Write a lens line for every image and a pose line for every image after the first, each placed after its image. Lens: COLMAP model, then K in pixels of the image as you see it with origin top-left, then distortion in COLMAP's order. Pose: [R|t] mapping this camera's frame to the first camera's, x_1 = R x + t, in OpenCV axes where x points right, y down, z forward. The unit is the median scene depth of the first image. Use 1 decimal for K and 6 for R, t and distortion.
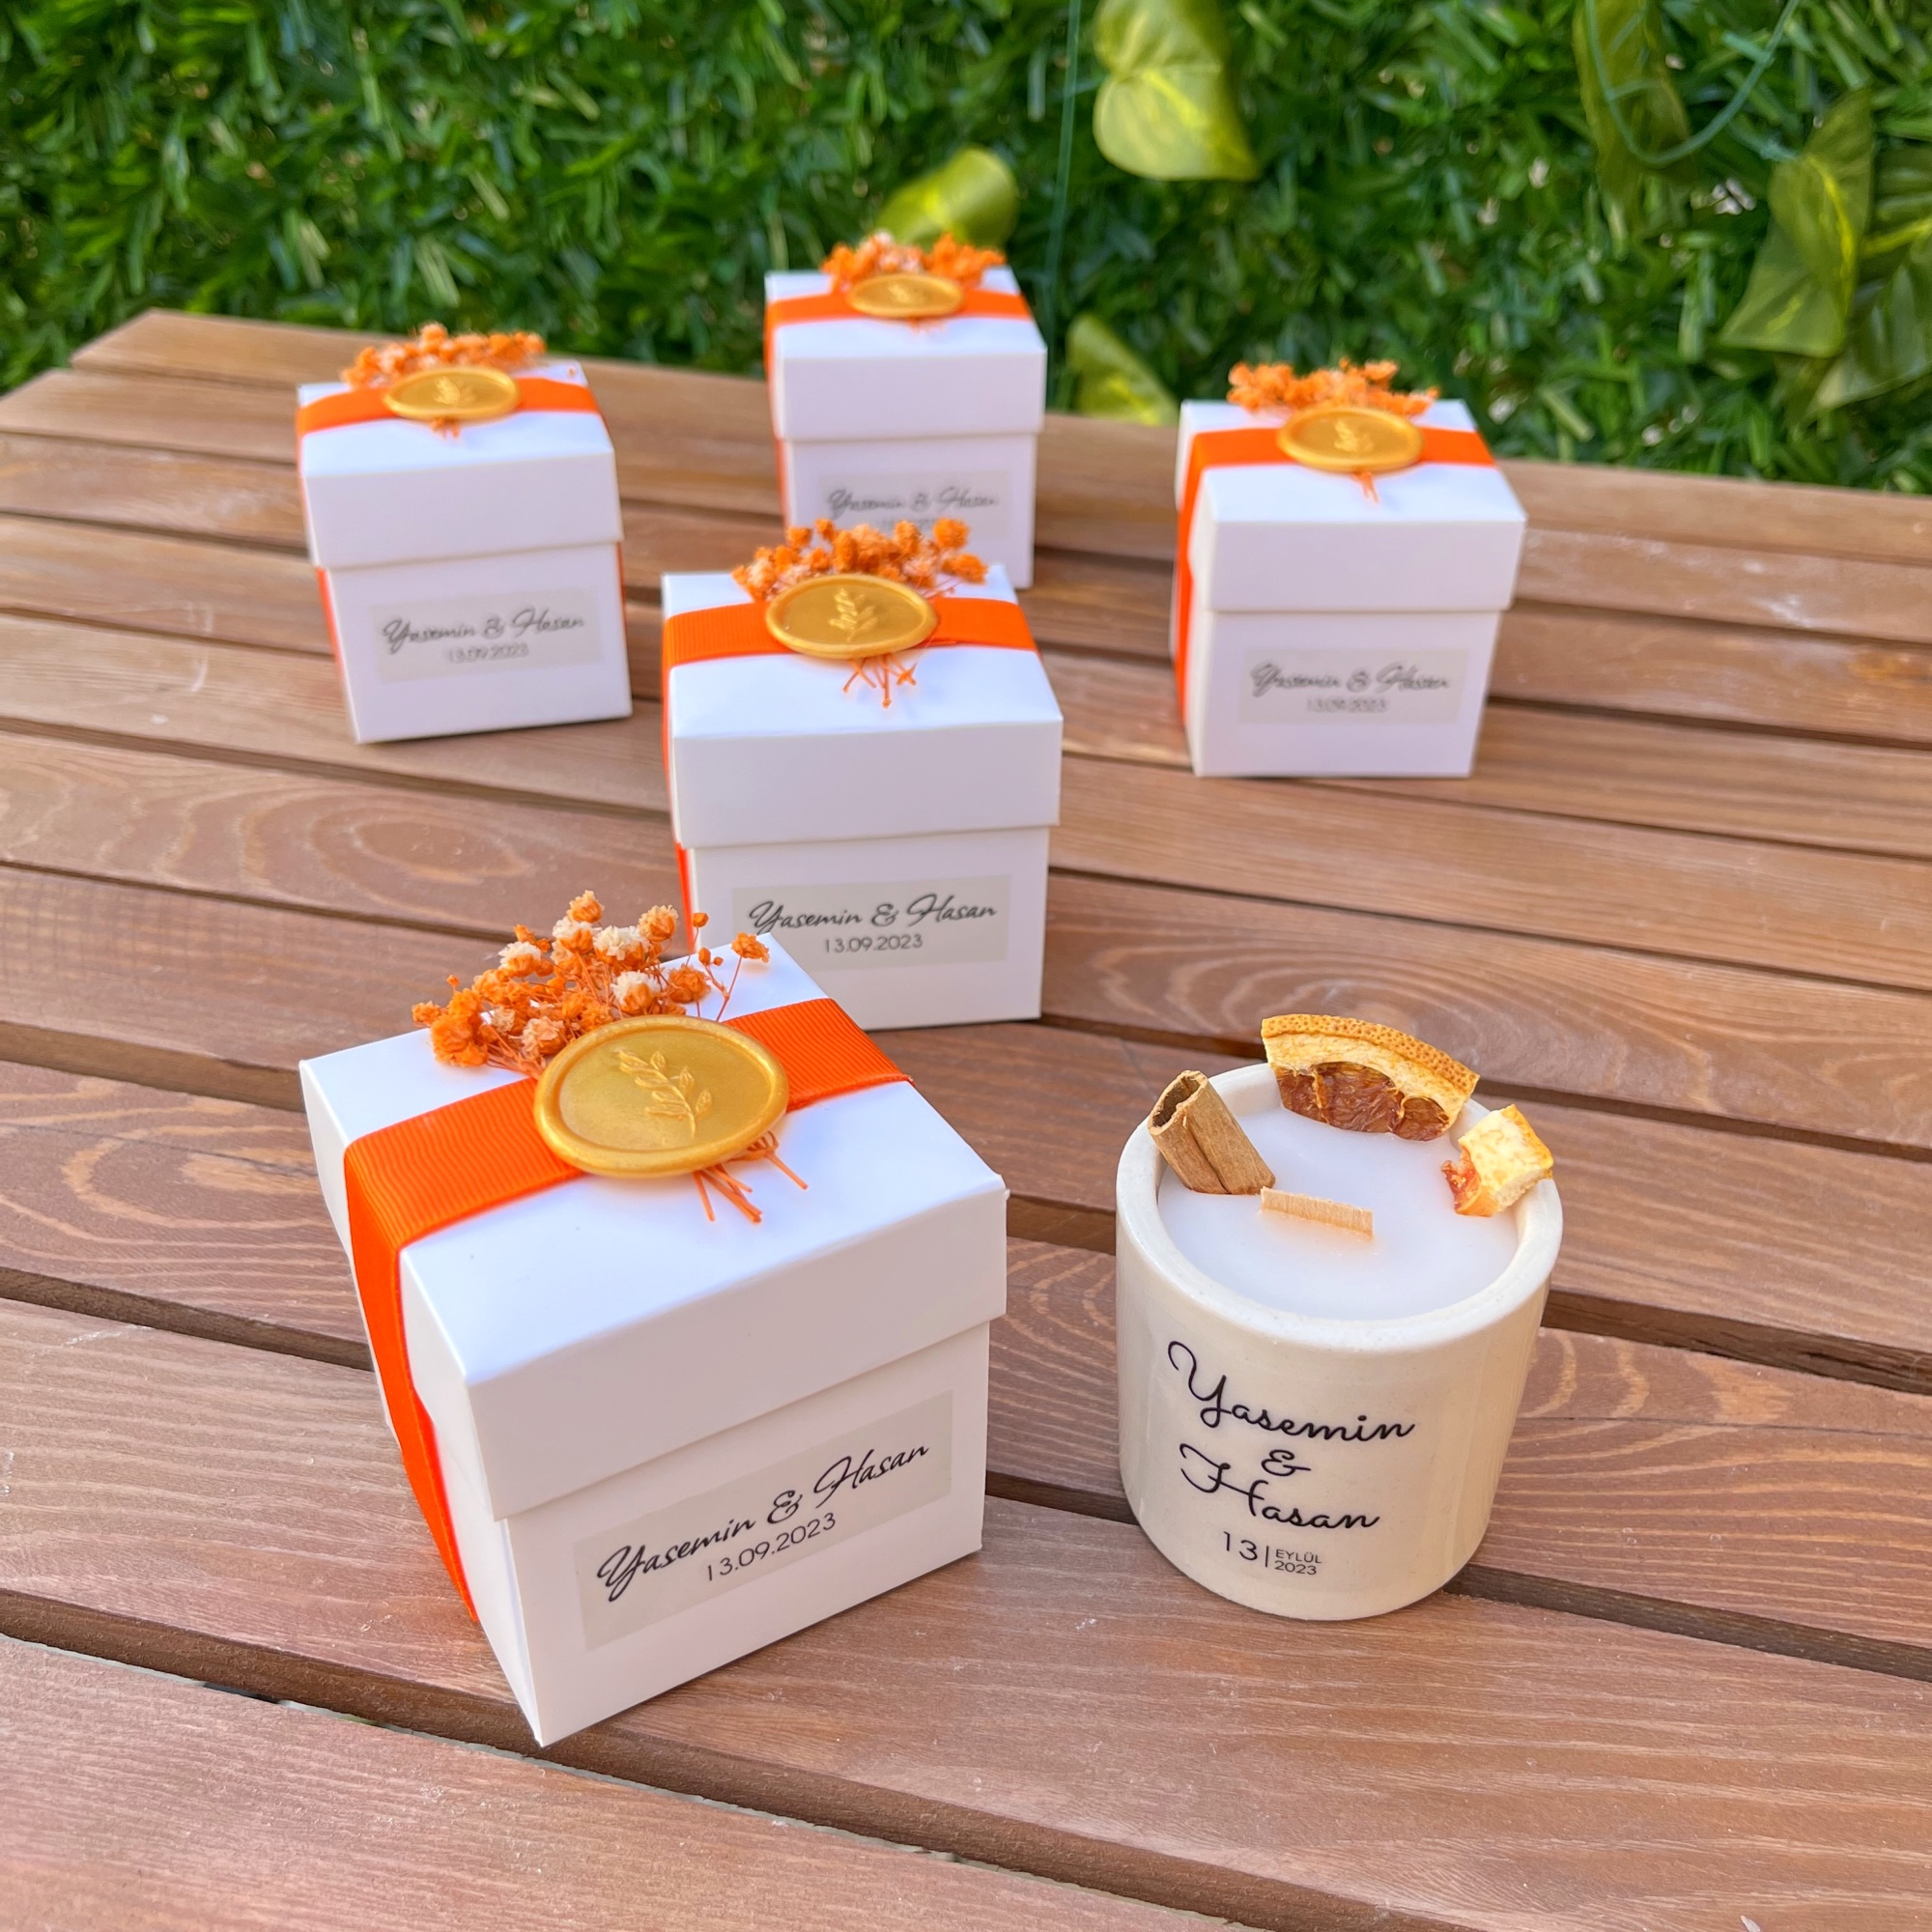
lens RADIAL K [[2057.3, 0, 965.9], [0, 2057.3, 855.1], [0, 0, 1]] dist [0.032664, -0.075764]
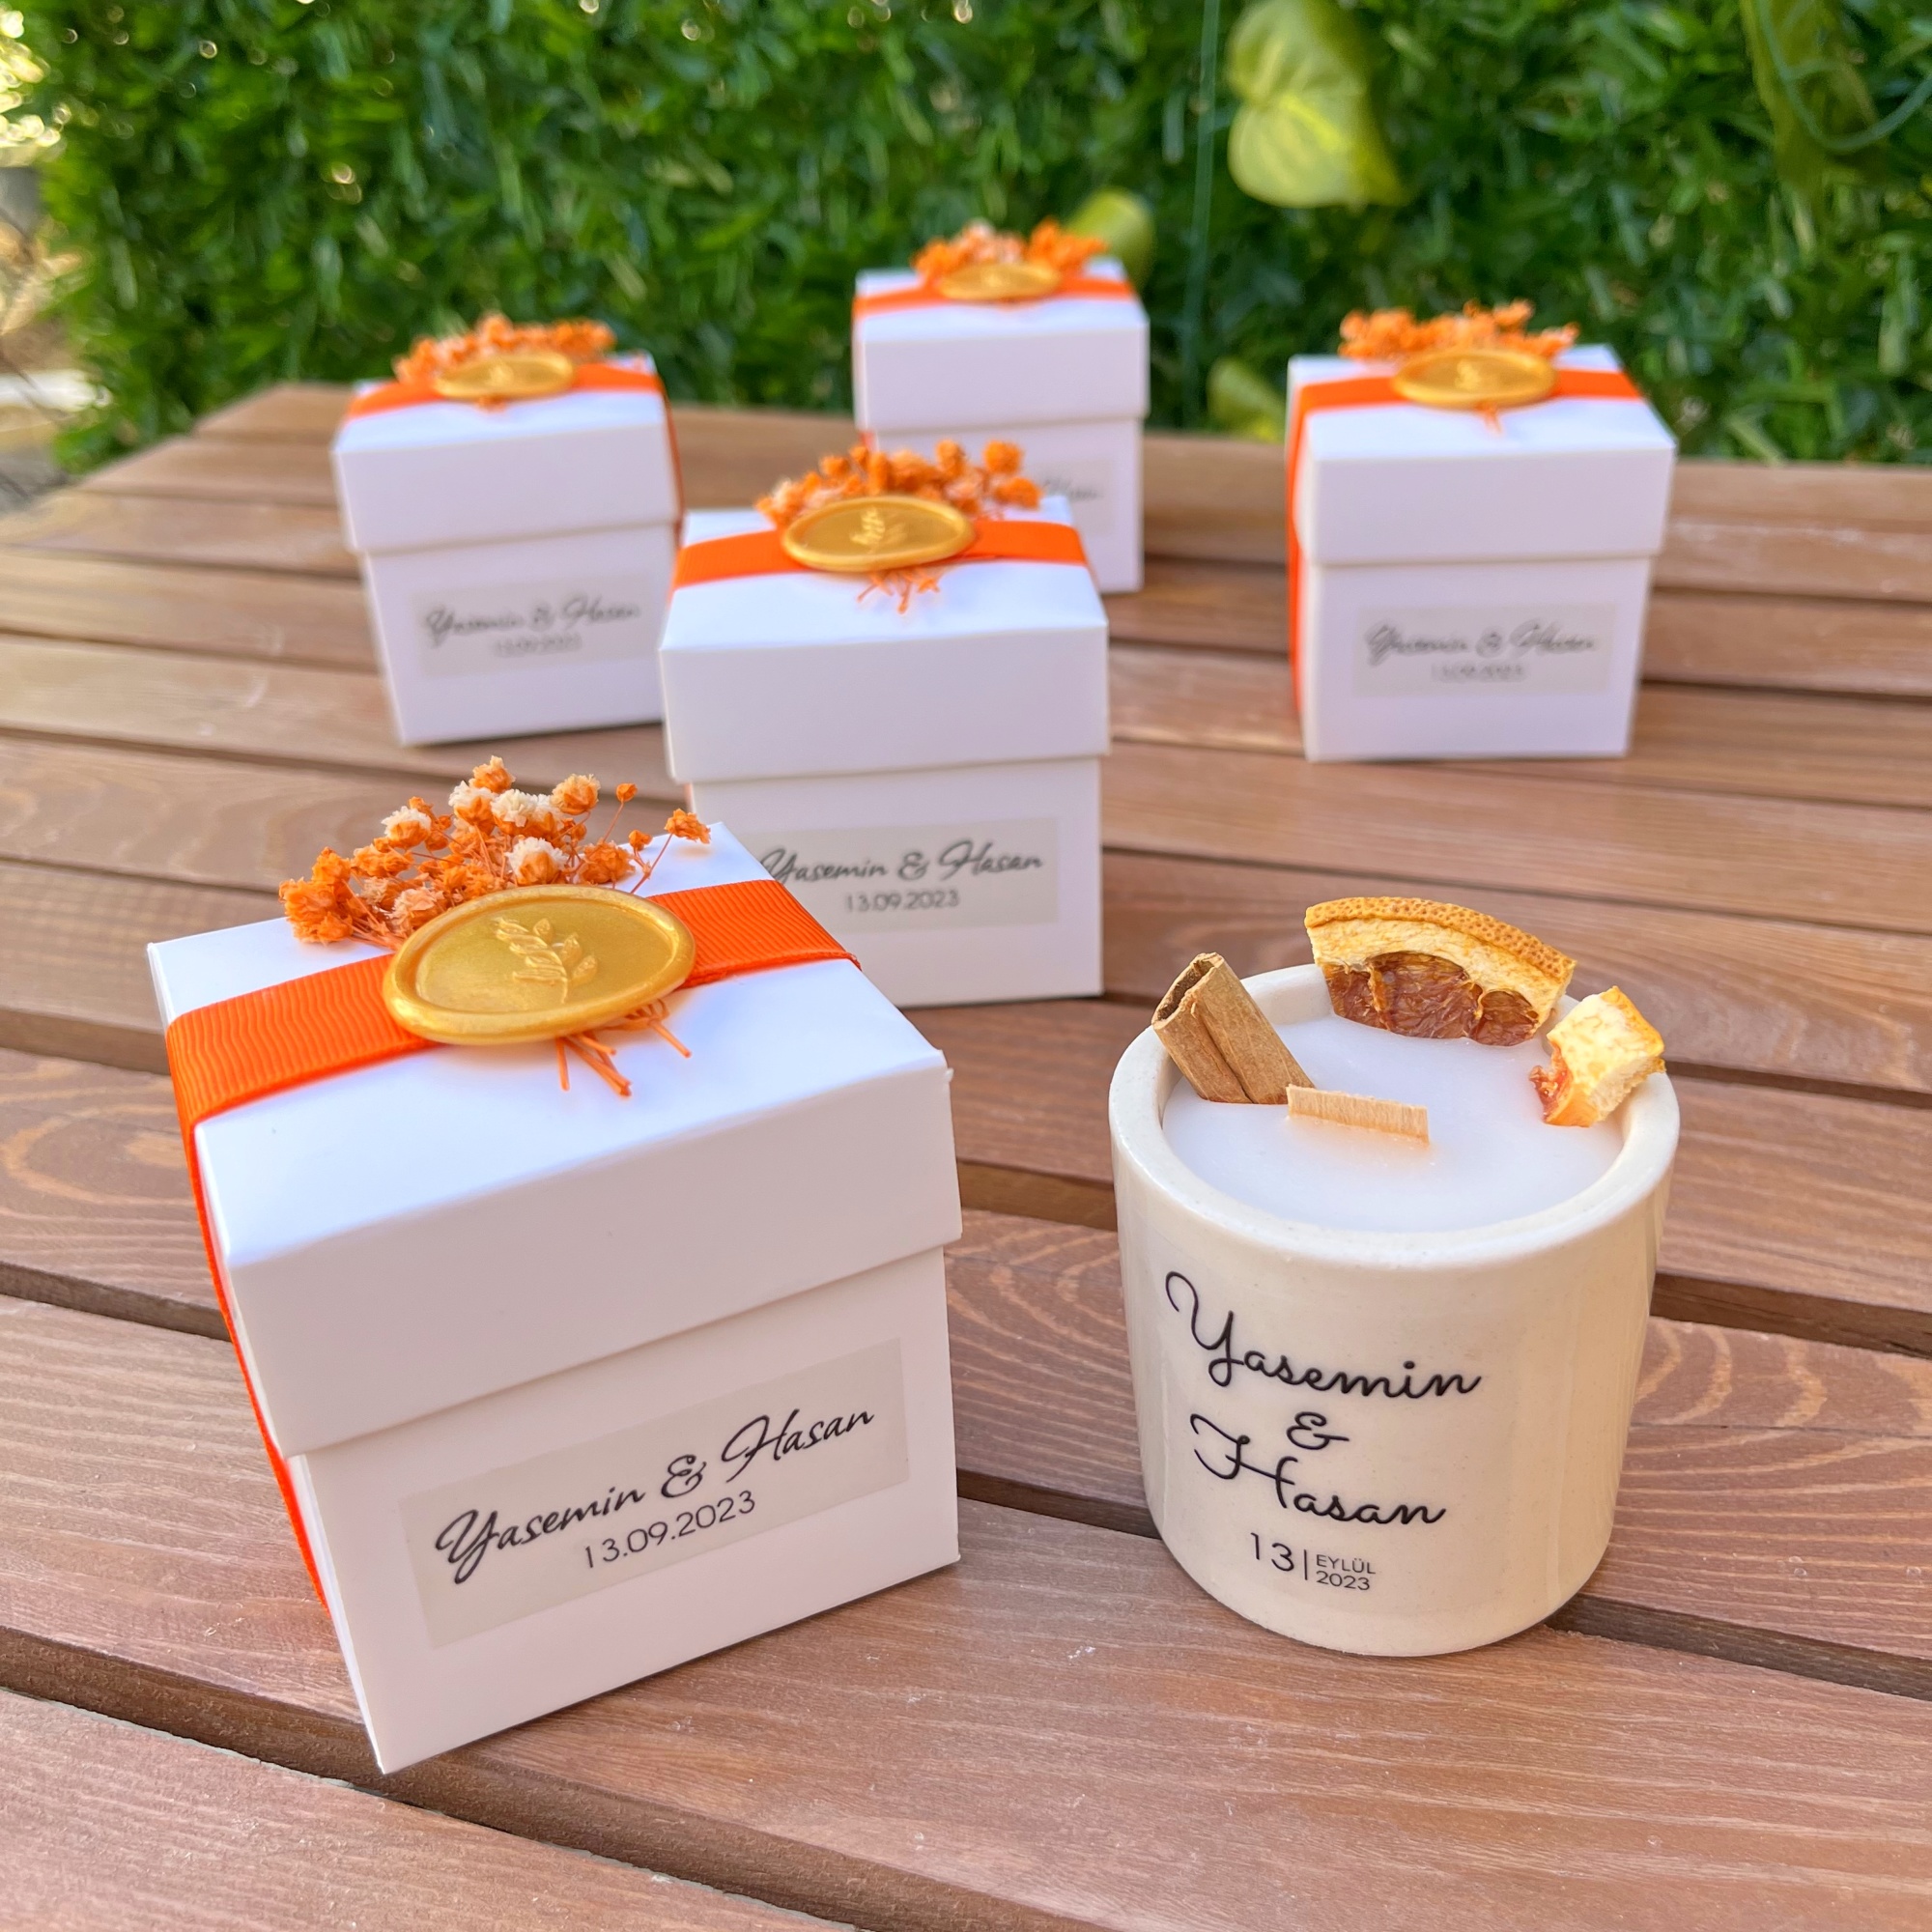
lens RADIAL K [[2055.2, 0, 959.9], [0, 2055.2, 872.4], [0, 0, 1]] dist [0.009950, -0.022331]
pose [[0.993963, -0.012669, -0.108979, 0.094405], [0.004099, 0.996905, -0.078504, 0.126512], [0.109636, 0.077584, 0.990939, 0.176821]]
